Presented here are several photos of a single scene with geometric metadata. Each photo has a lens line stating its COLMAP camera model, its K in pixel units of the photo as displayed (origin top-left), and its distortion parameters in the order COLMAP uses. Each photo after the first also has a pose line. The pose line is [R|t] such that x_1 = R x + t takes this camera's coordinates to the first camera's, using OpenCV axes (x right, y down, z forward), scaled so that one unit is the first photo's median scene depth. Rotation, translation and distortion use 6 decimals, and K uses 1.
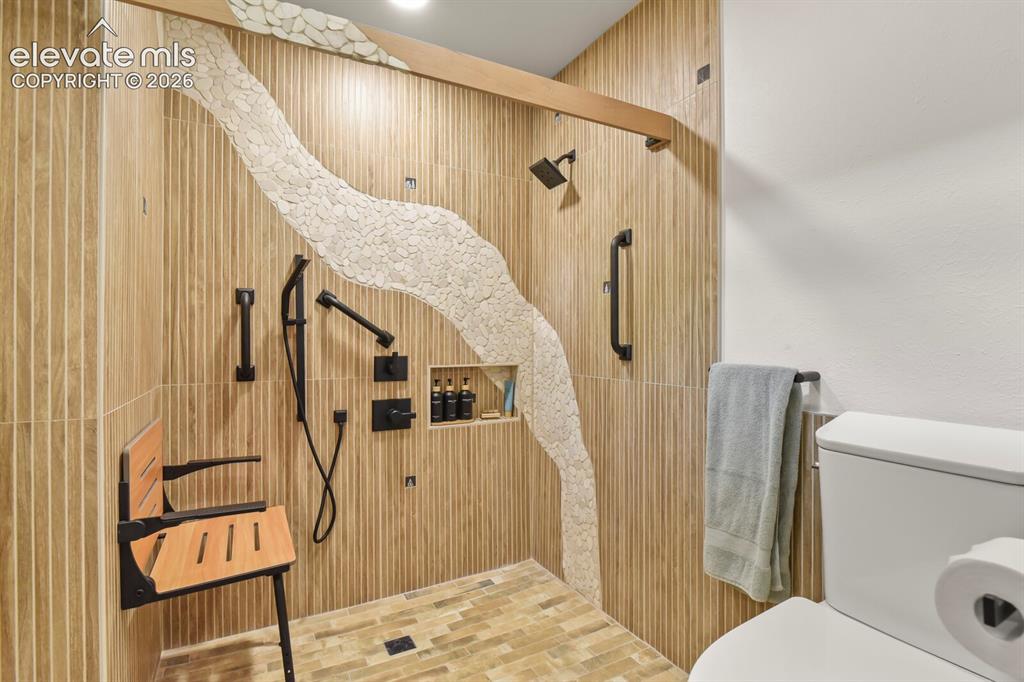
lens RADIAL K [[497.7, 0, 516.6], [0, 497.7, 337.3], [0, 0, 1]] dist [-0.006414, -0.005646]
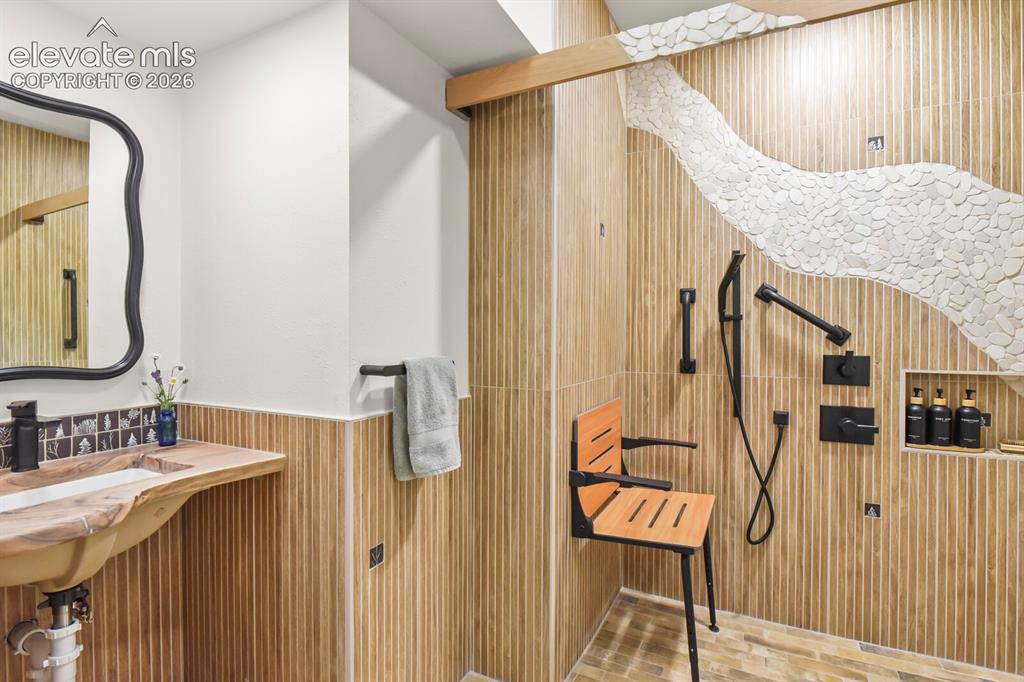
lens RADIAL K [[497.7, 0, 518.0], [0, 497.7, 337.6], [0, 0, 1]] dist [-0.006414, -0.005646]
pose [[0.566680, 0.006593, -0.823912, 0.138931], [-0.001476, 0.999975, 0.006986, 0.002518], [0.823937, -0.002743, 0.566675, 0.070105]]
